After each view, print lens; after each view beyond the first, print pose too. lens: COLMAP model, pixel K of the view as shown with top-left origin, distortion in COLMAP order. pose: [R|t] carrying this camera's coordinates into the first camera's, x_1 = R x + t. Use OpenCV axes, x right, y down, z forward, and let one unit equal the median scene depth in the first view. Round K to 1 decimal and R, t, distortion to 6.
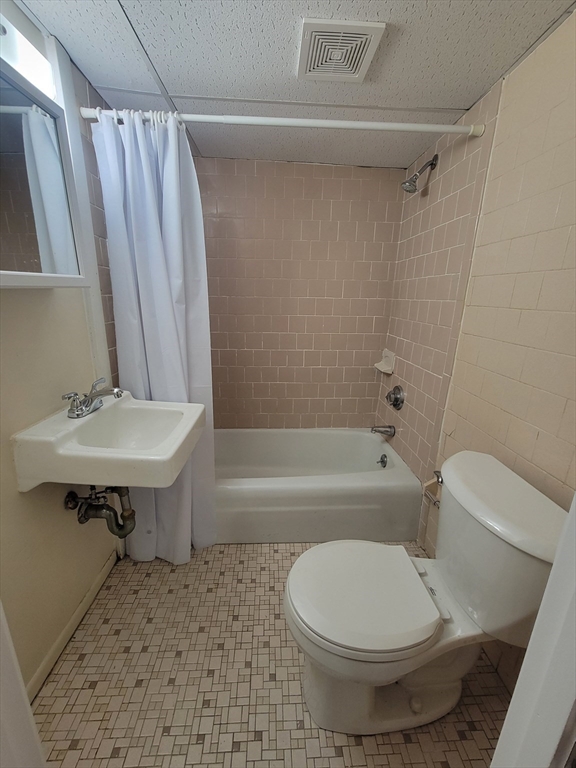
lens RADIAL K [[312.2, 0, 289.8], [0, 312.2, 384.2], [0, 0, 1]] dist [-0.017684, 0.005145]
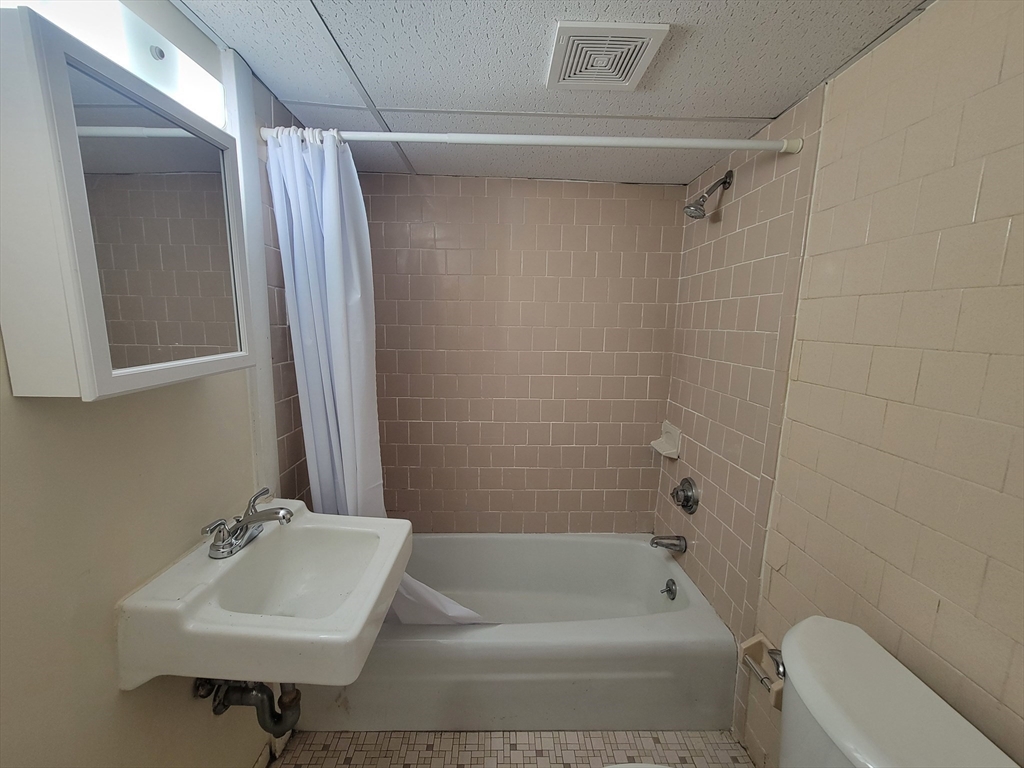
lens RADIAL K [[416.3, 0, 511.9], [0, 416.3, 388.0], [0, 0, 1]] dist [-0.017684, 0.005145]
pose [[0.999621, -0.000580, -0.027508, -0.028754], [-0.002673, 0.993002, -0.118071, -0.126351], [0.027383, 0.118100, 0.992624, 0.073186]]
